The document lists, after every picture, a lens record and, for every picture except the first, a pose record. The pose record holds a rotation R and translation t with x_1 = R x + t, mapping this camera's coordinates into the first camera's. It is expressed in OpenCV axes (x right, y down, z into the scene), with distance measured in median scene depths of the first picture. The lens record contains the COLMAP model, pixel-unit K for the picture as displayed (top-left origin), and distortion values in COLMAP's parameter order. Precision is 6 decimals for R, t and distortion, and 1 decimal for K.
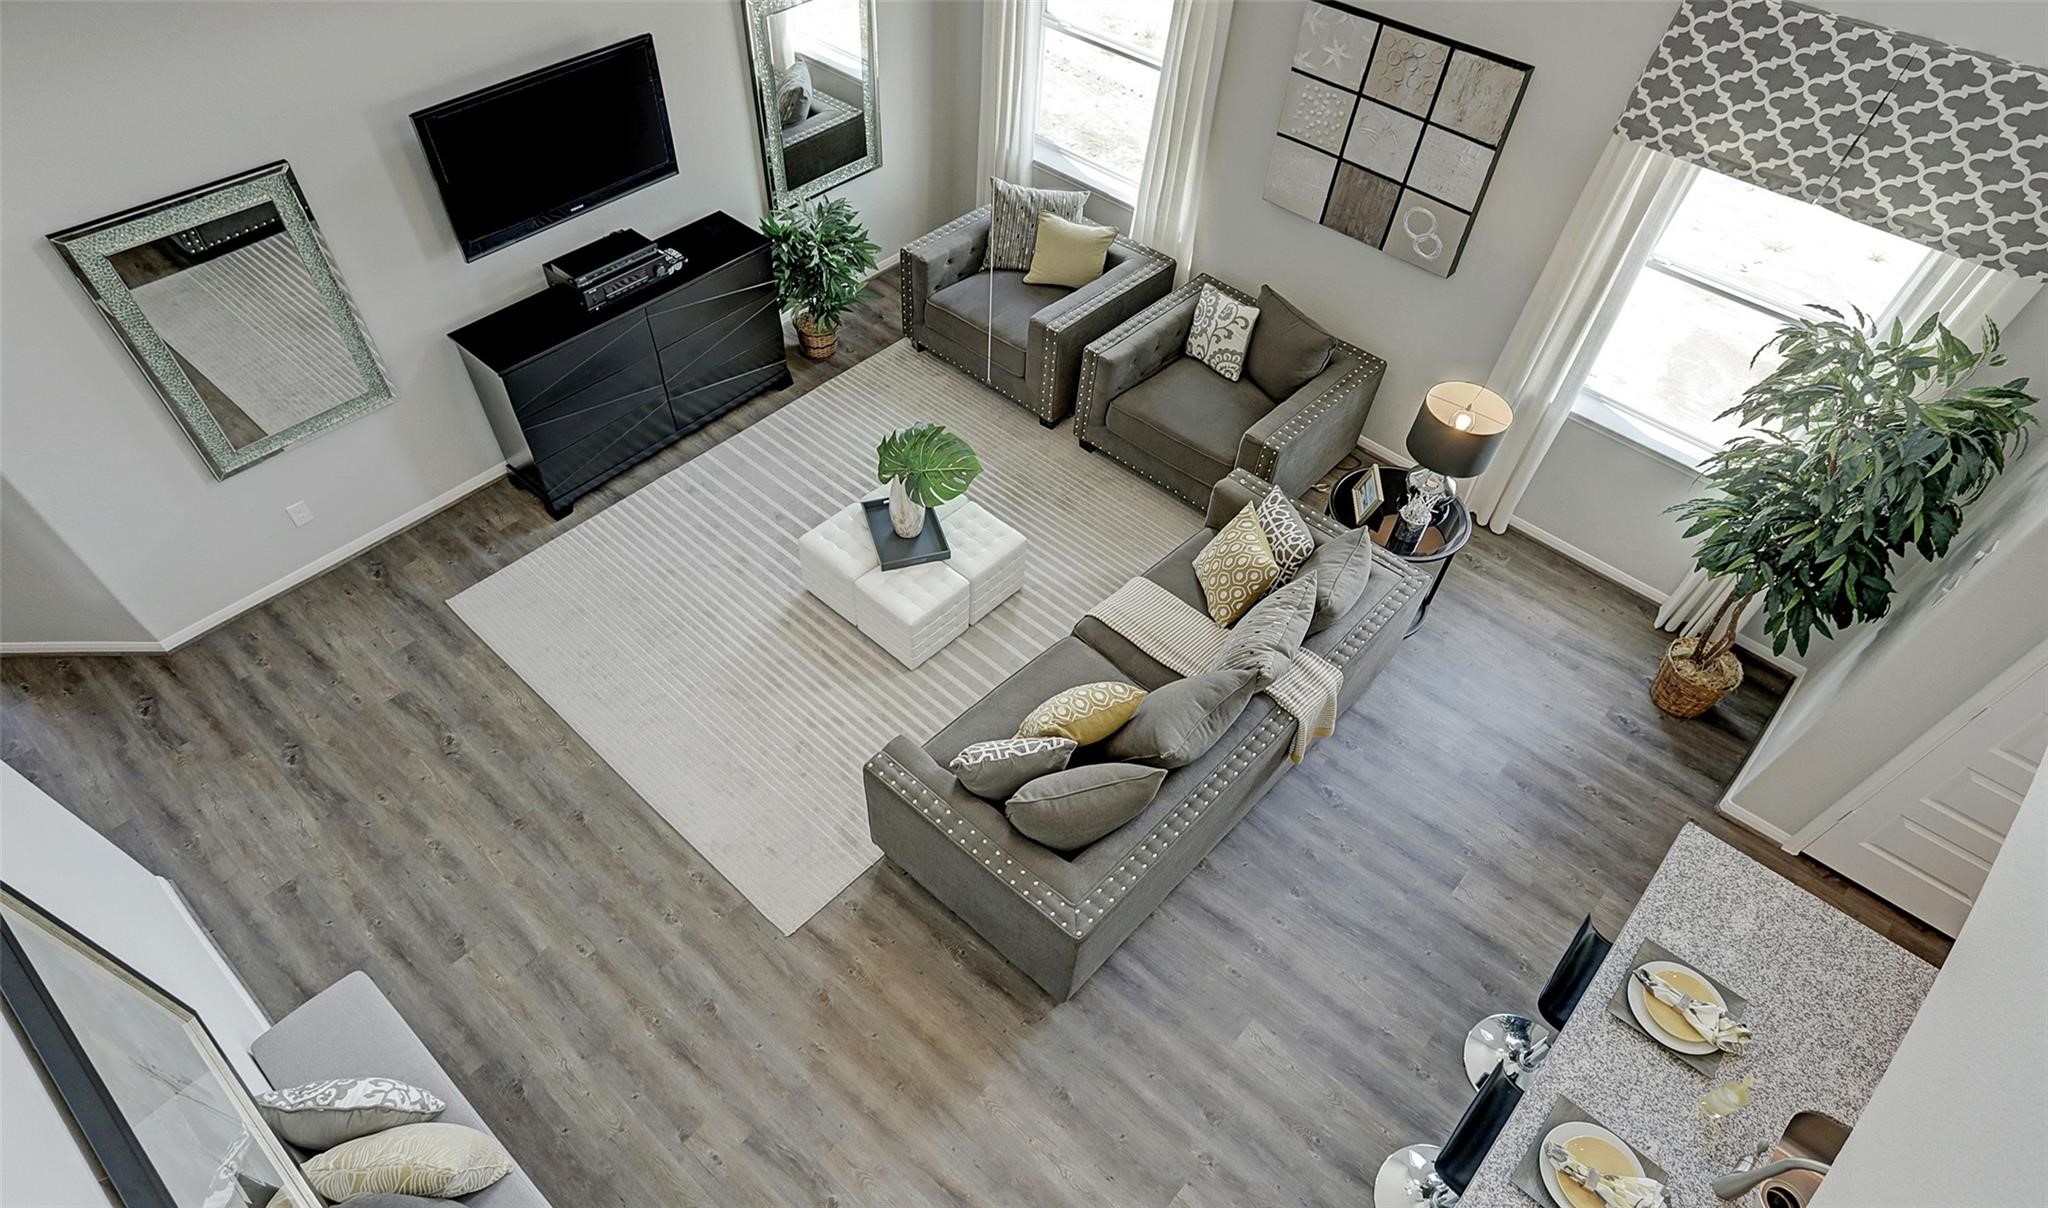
lens RADIAL K [[1118.8, 0, 1017.3], [0, 1118.8, 650.8], [0, 0, 1]] dist [-0.038375, 0.023140]
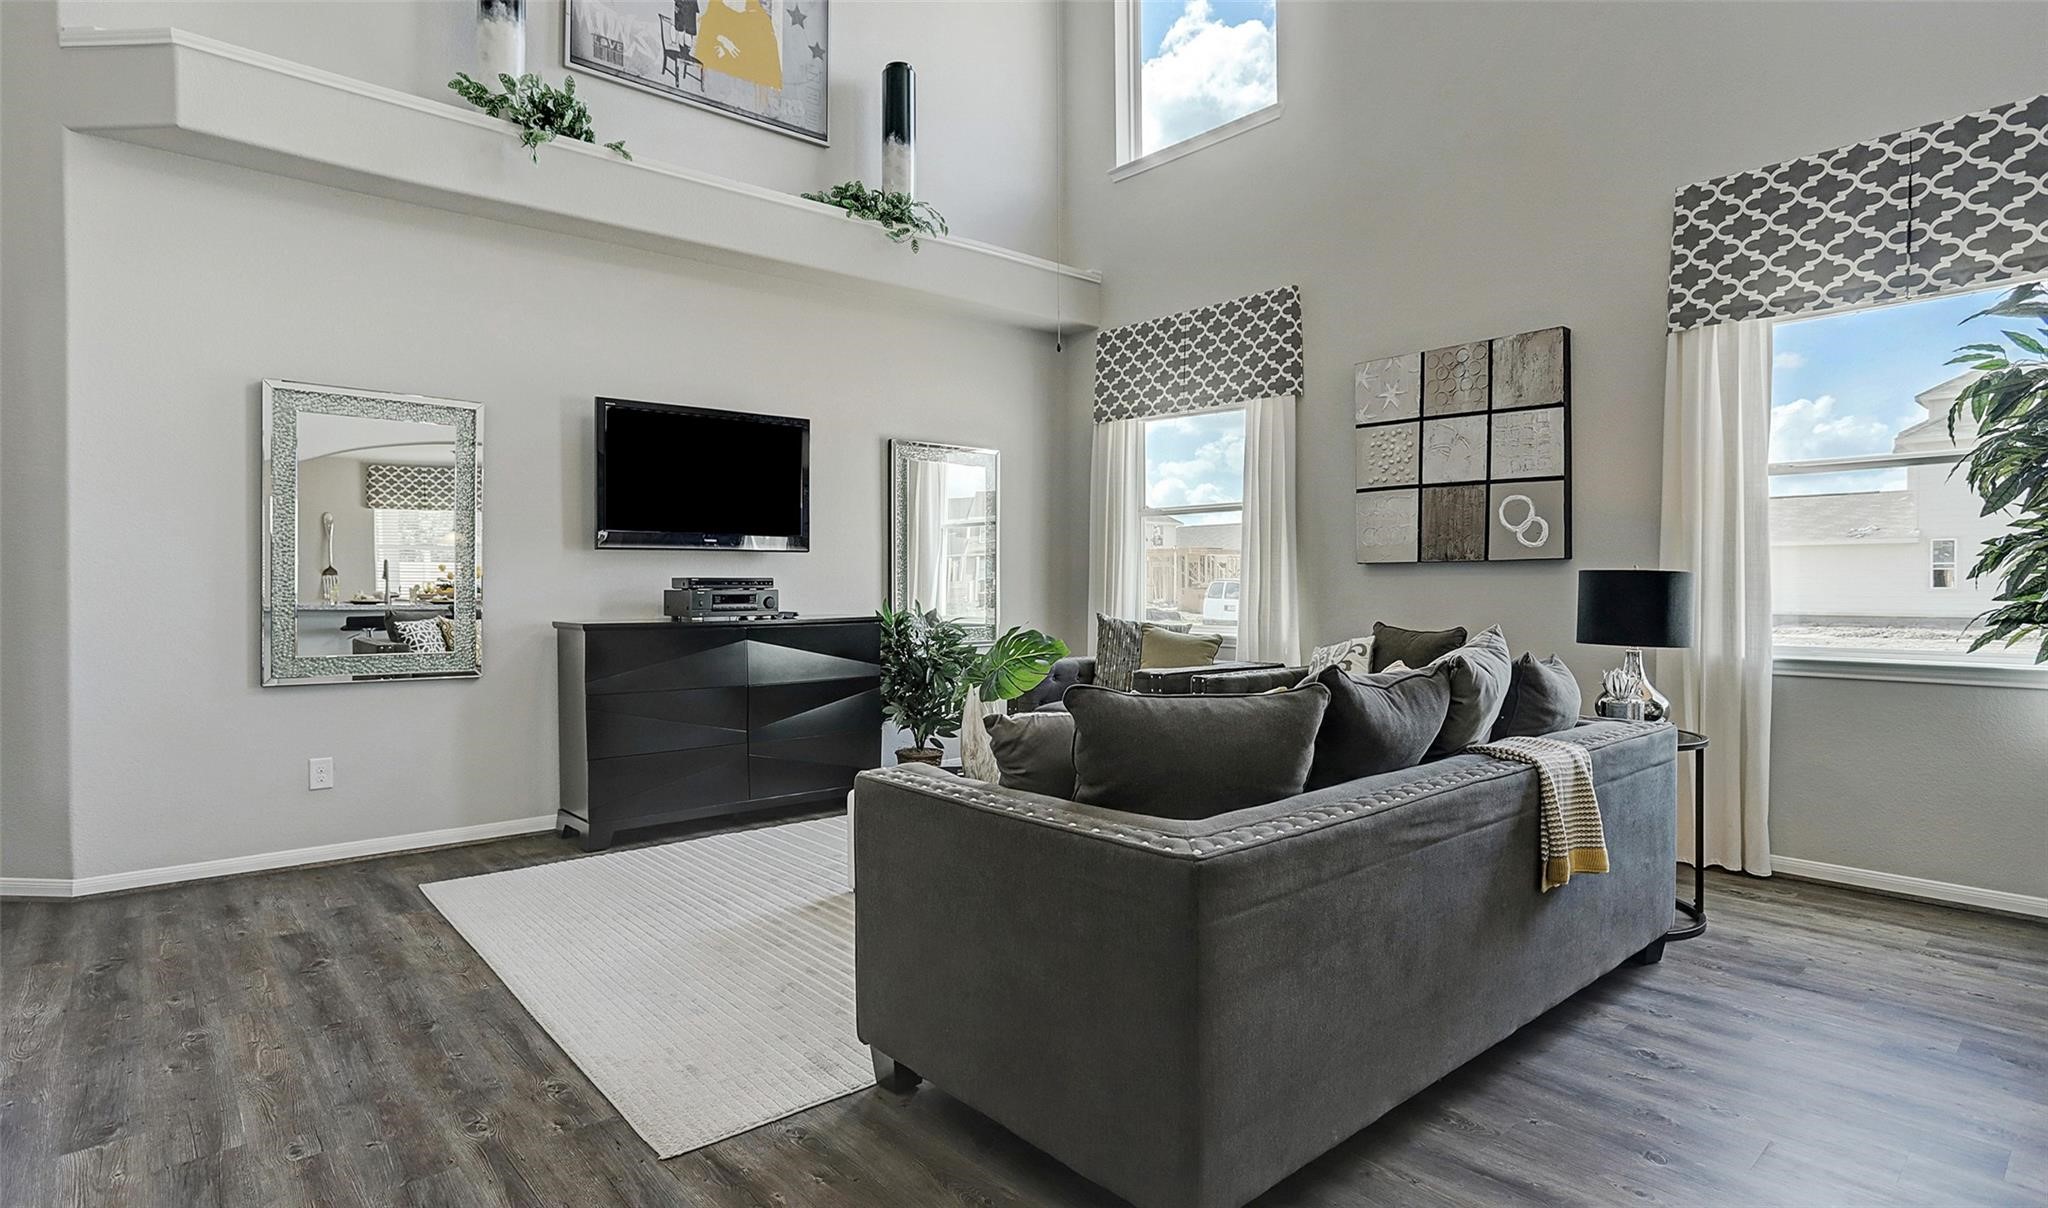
lens RADIAL K [[1019.3, 0, 1020.4], [0, 1019.3, 572.6], [0, 0, 1]] dist [-0.051779, 0.027518]
pose [[0.992023, -0.040201, -0.119474, 0.029330], [-0.068634, 0.622731, -0.779420, 0.424538], [0.105734, 0.781403, 0.615004, 0.484530]]
